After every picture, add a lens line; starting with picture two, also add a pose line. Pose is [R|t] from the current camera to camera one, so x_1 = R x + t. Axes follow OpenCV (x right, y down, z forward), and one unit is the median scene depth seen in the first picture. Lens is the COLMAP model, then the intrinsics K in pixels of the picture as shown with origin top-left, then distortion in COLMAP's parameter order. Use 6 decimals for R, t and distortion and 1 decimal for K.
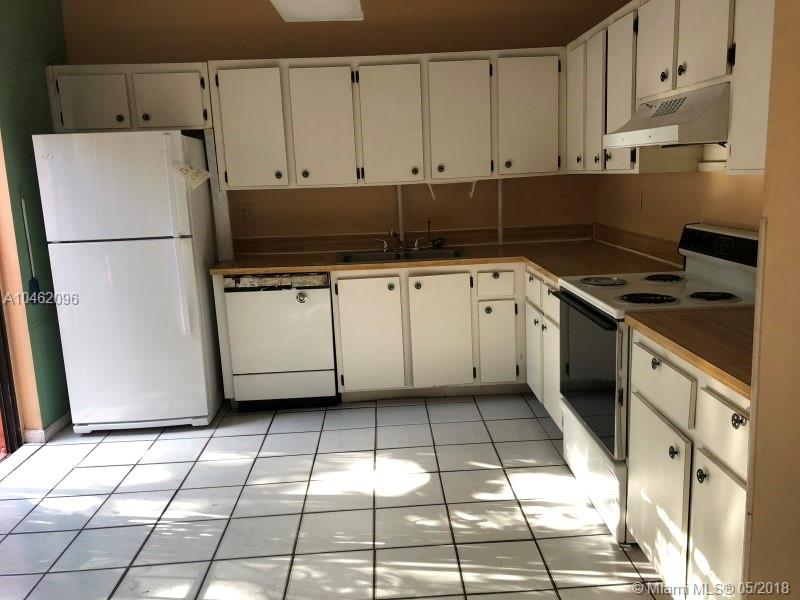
lens RADIAL K [[662.0, 0, 401.3], [0, 662.0, 288.0], [0, 0, 1]] dist [0.081600, -0.117979]
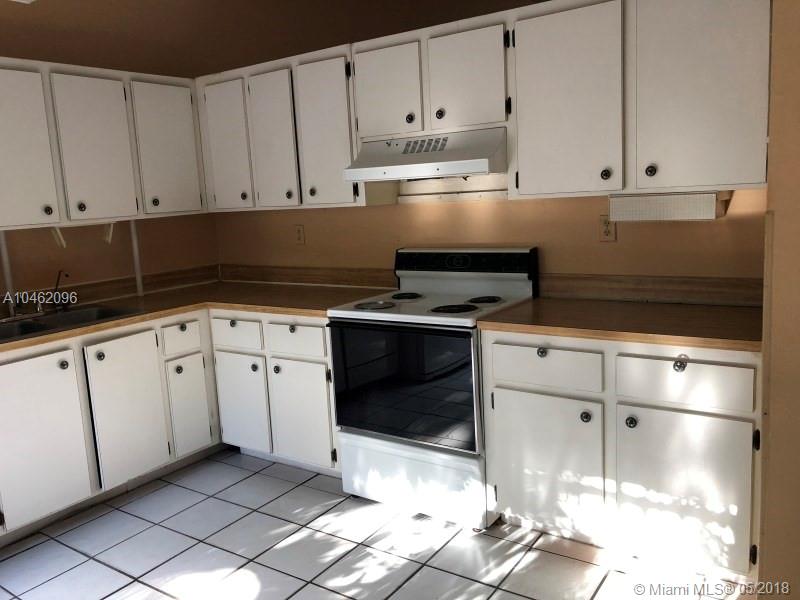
lens RADIAL K [[662.0, 0, 401.3], [0, 662.0, 288.0], [0, 0, 1]] dist [0.081600, -0.117979]
pose [[0.600207, -0.105124, 0.792907, -0.367190], [0.168595, 0.985681, 0.003060, -0.024316], [-0.781874, 0.131843, 0.609336, 0.238085]]
